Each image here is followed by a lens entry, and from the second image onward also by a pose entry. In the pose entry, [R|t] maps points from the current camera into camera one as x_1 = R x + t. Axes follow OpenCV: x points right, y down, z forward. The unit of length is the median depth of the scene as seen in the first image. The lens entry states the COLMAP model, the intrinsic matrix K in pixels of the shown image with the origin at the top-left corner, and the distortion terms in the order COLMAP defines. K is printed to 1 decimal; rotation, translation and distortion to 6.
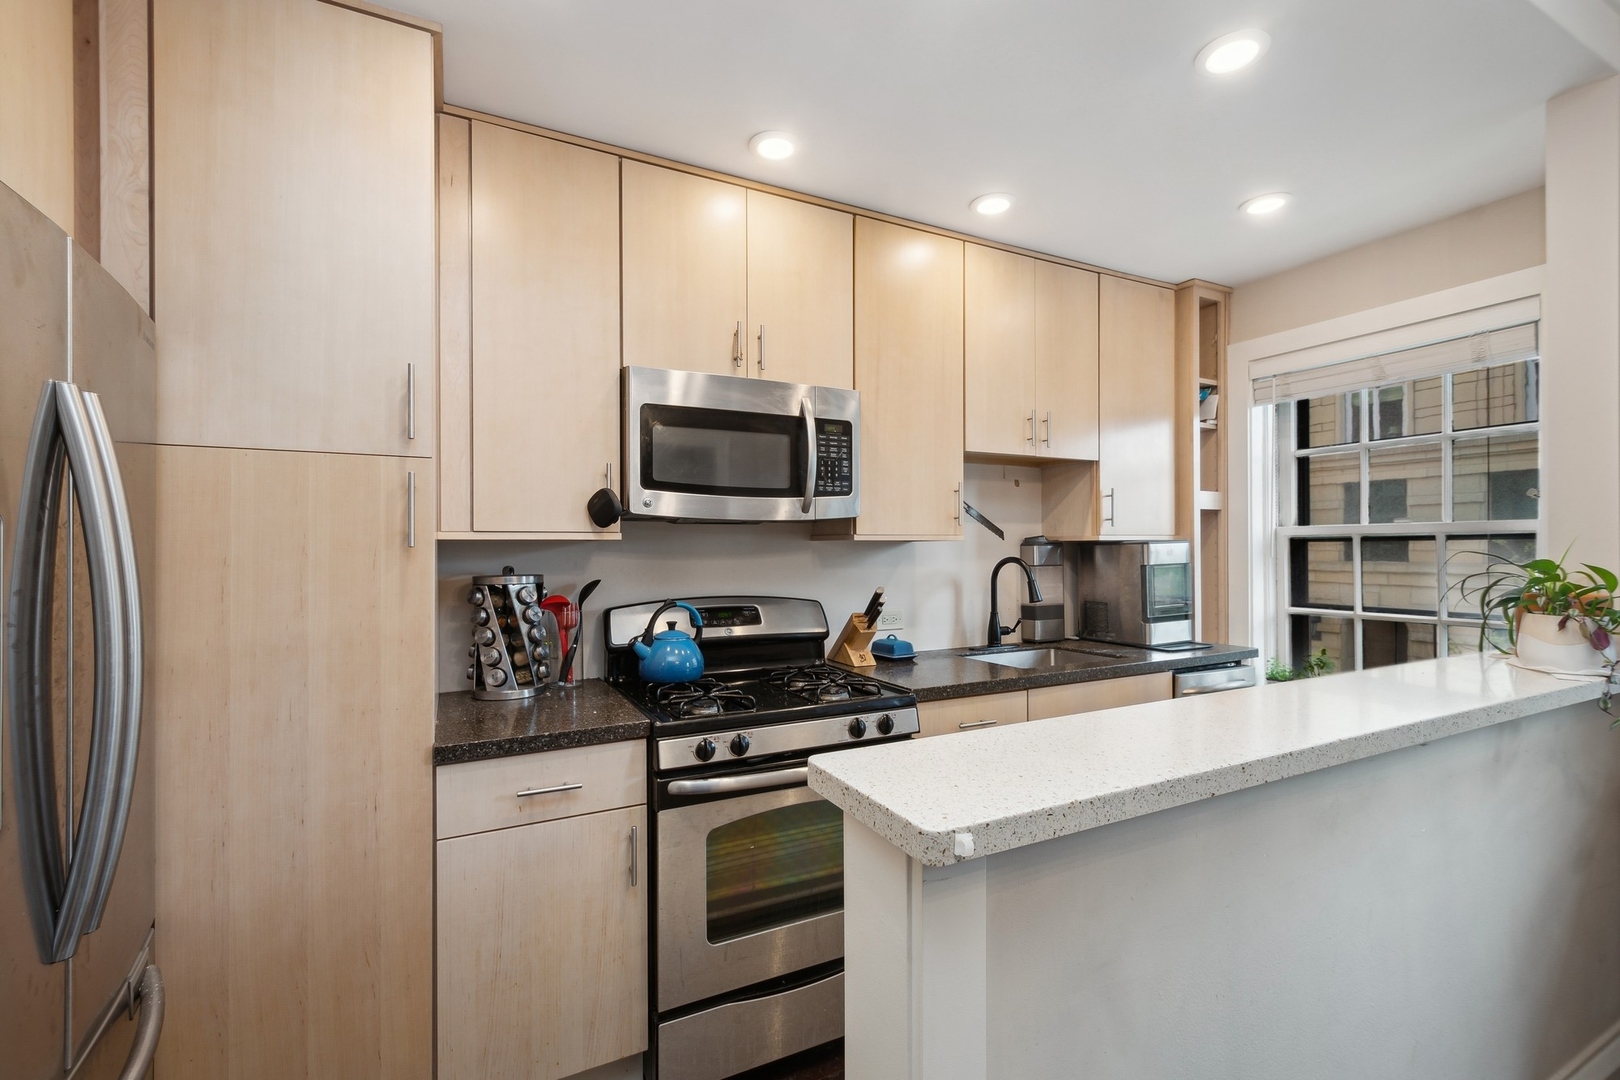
lens RADIAL K [[722.6, 0, 820.6], [0, 722.6, 545.6], [0, 0, 1]] dist [0.000901, 0.000155]
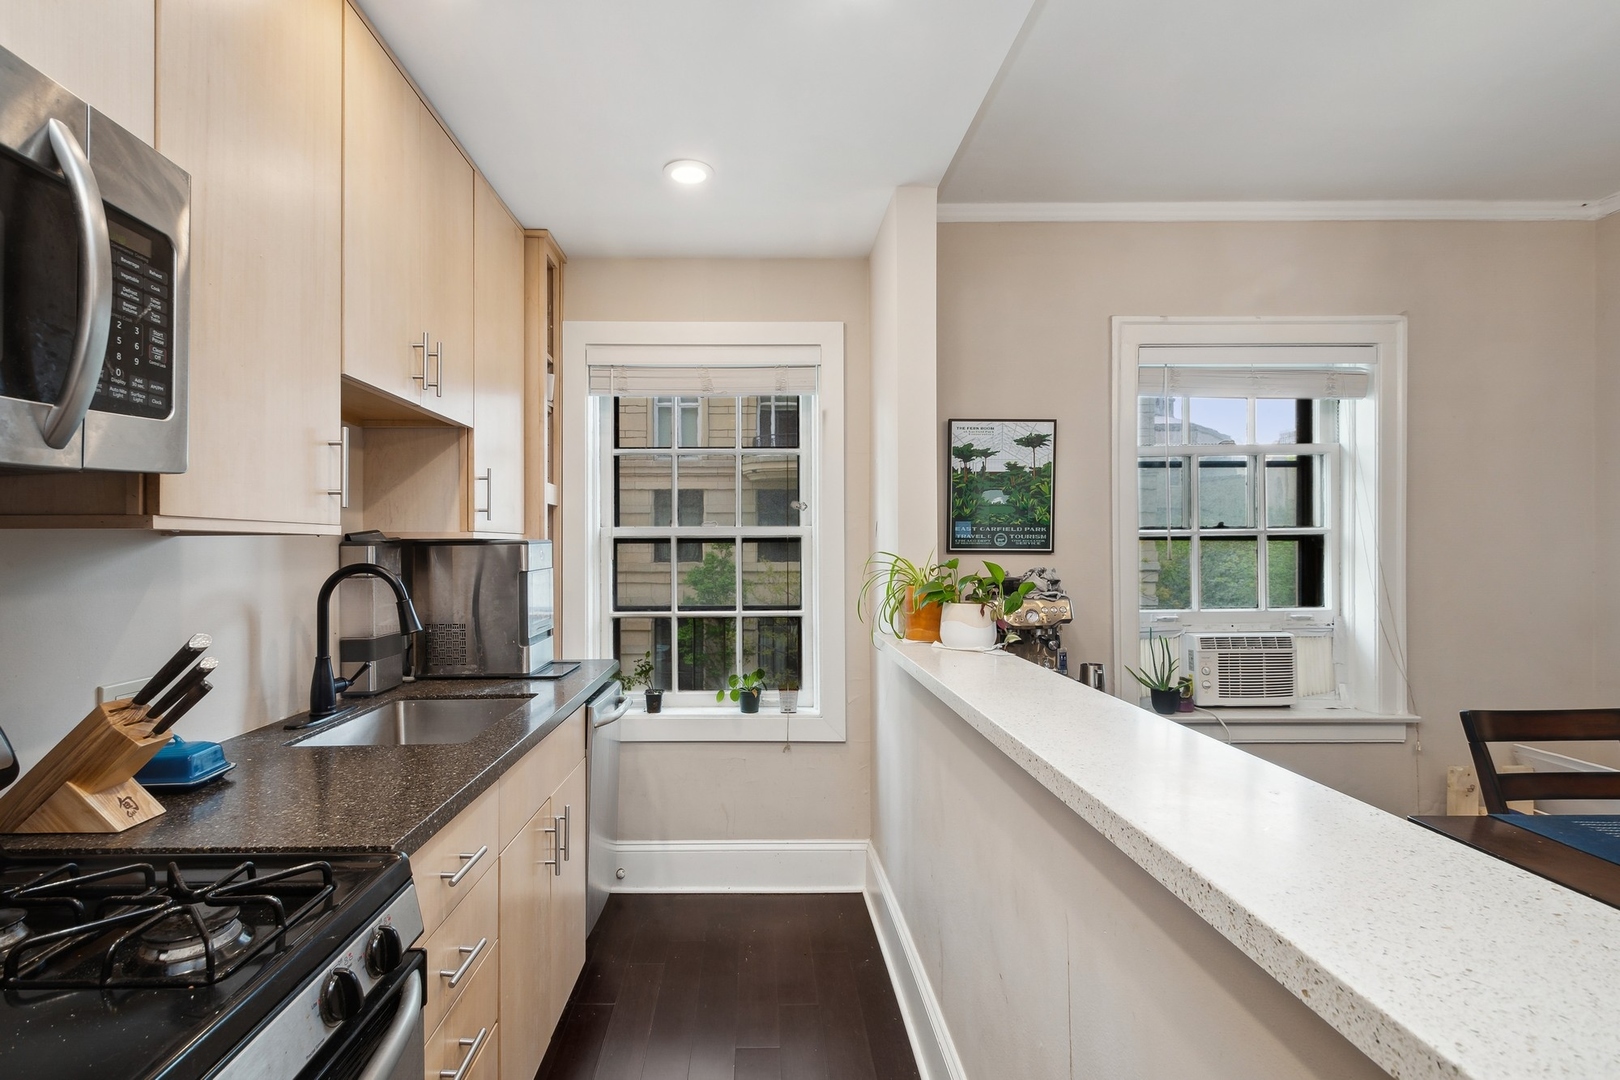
lens RADIAL K [[737.3, 0, 761.5], [0, 737.3, 548.5], [0, 0, 1]] dist [0.001078, -0.000114]
pose [[0.454035, 0.001496, 0.890983, -0.164681], [-0.001151, 0.999999, -0.001092, 0.003422], [-0.890983, -0.000530, 0.454036, 0.475206]]
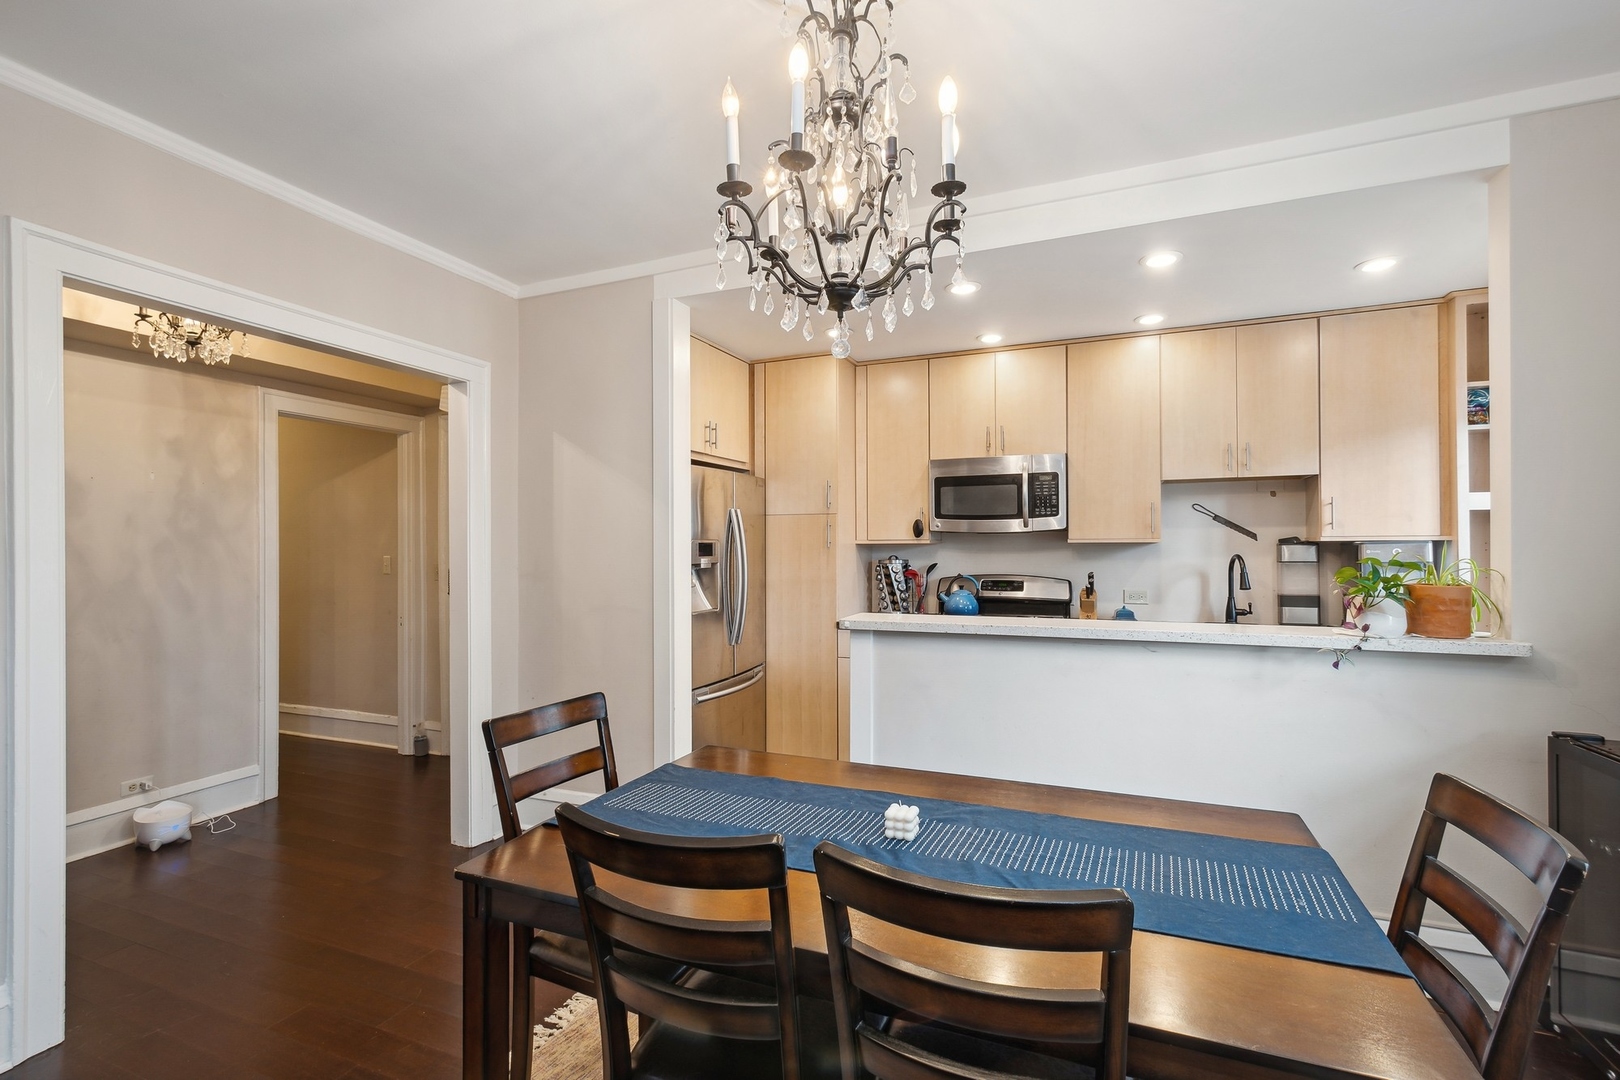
lens RADIAL K [[722.6, 0, 820.6], [0, 722.6, 545.6], [0, 0, 1]] dist [0.000901, 0.000155]
pose [[0.641385, -0.001645, -0.767217, 0.903974], [0.002545, 0.999997, -0.000016, -0.002009], [0.767215, -0.001942, 0.641387, -0.462645]]
